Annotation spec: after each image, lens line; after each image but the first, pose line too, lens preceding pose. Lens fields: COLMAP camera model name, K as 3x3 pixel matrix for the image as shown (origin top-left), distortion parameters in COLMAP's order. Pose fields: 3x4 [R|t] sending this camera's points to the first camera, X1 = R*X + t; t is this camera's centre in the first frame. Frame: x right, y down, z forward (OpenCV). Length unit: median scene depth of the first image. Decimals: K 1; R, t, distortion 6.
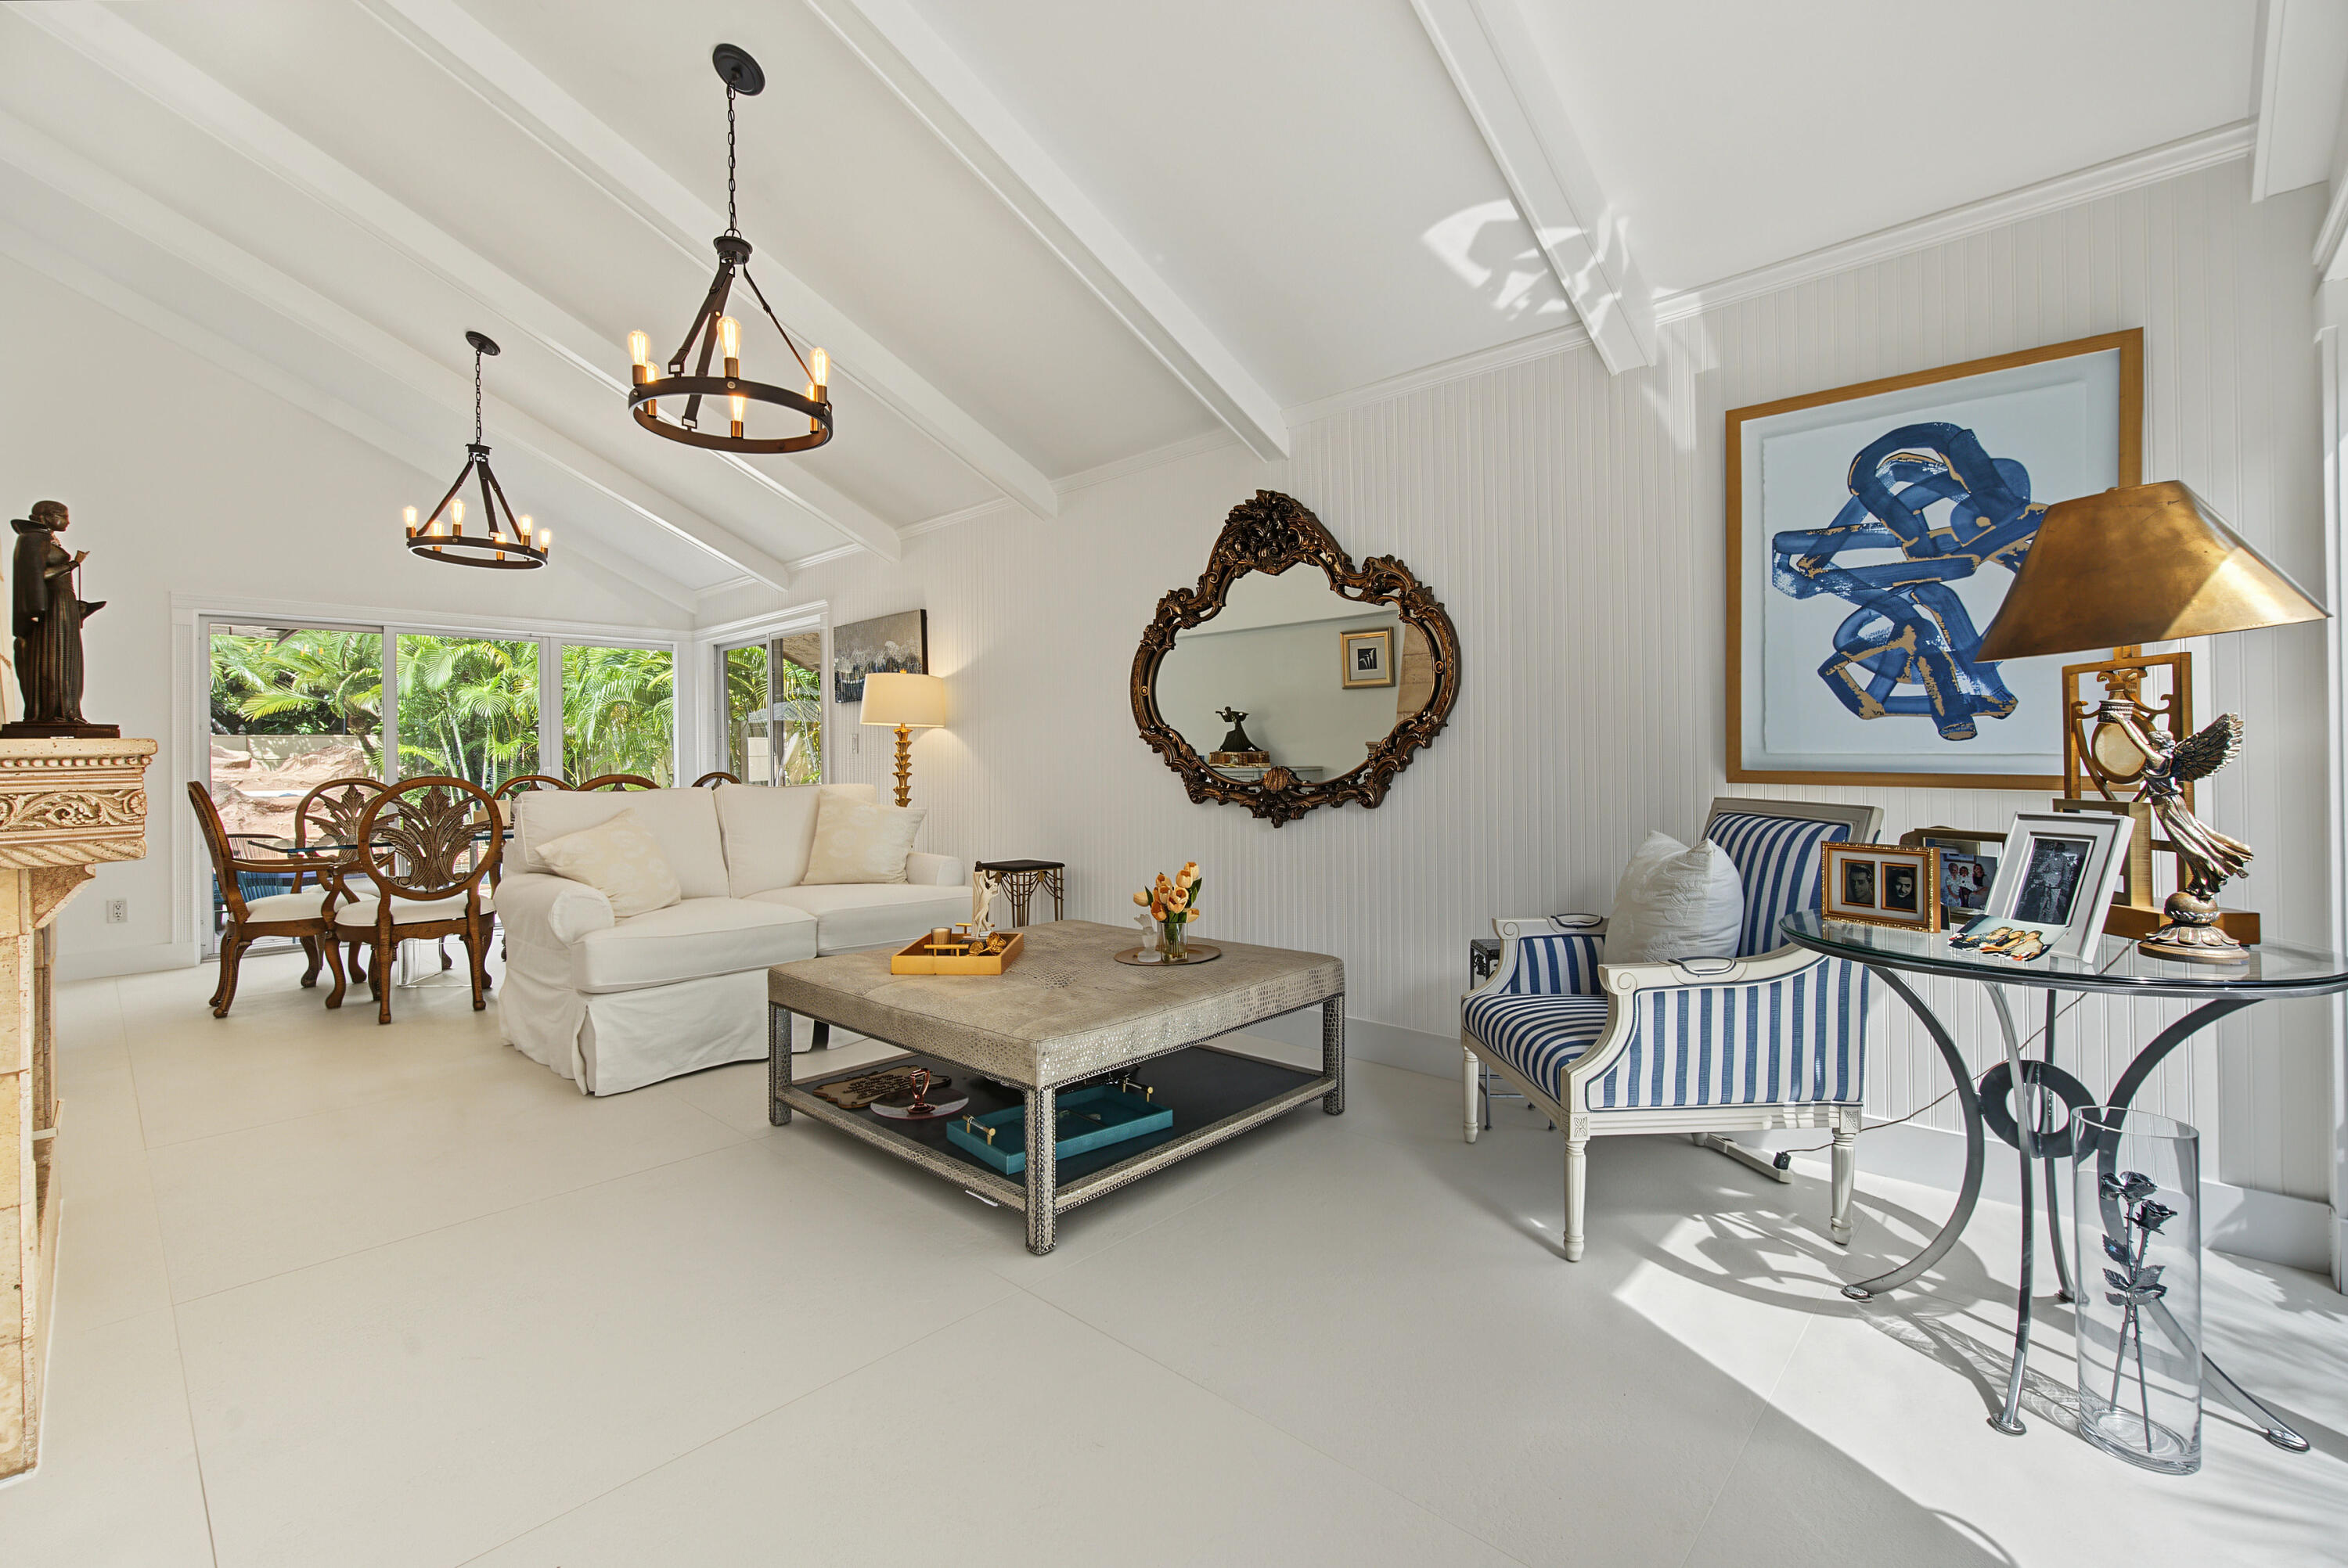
lens RADIAL K [[1018.3, 0, 1167.4], [0, 1018.3, 768.1], [0, 0, 1]] dist [-0.001960, 0.000103]
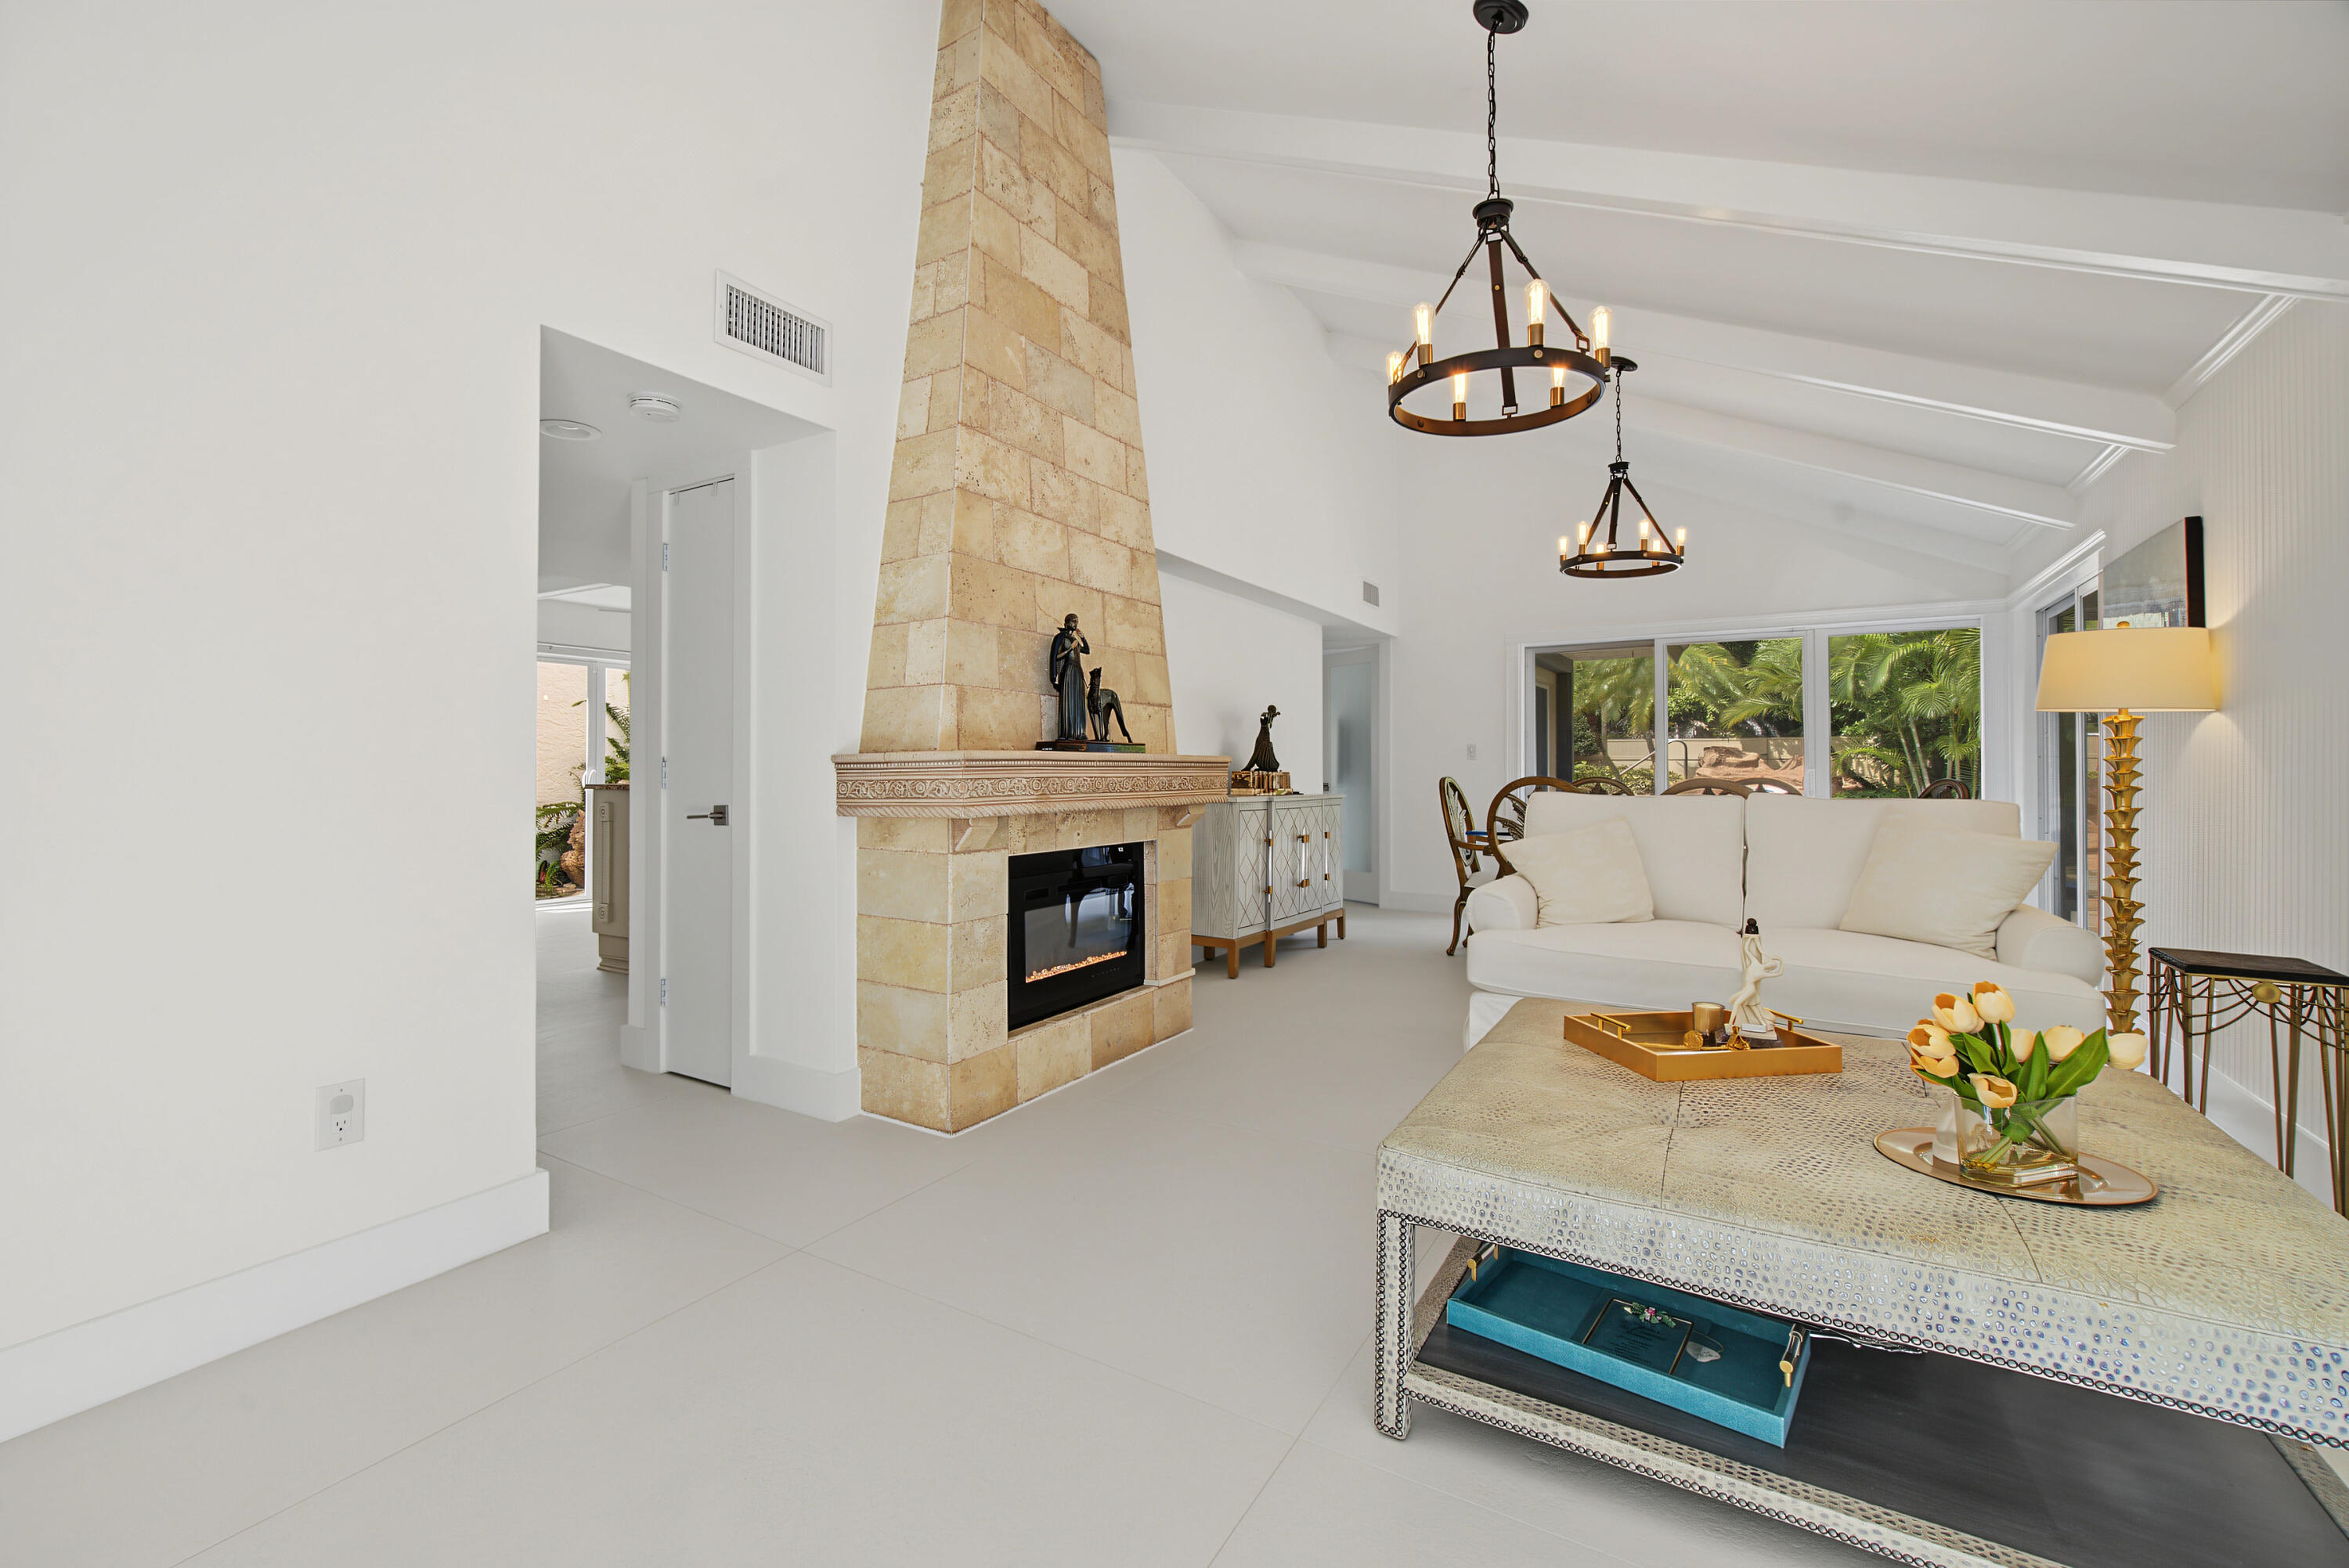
lens RADIAL K [[1018.8, 0, 1160.7], [0, 1018.8, 766.9], [0, 0, 1]] dist [-0.001960, 0.000103]
pose [[0.201153, 0.014620, -0.979451, 0.227175], [-0.016919, 0.999791, 0.011449, -0.005324], [0.979414, 0.014269, 0.201358, 0.276368]]
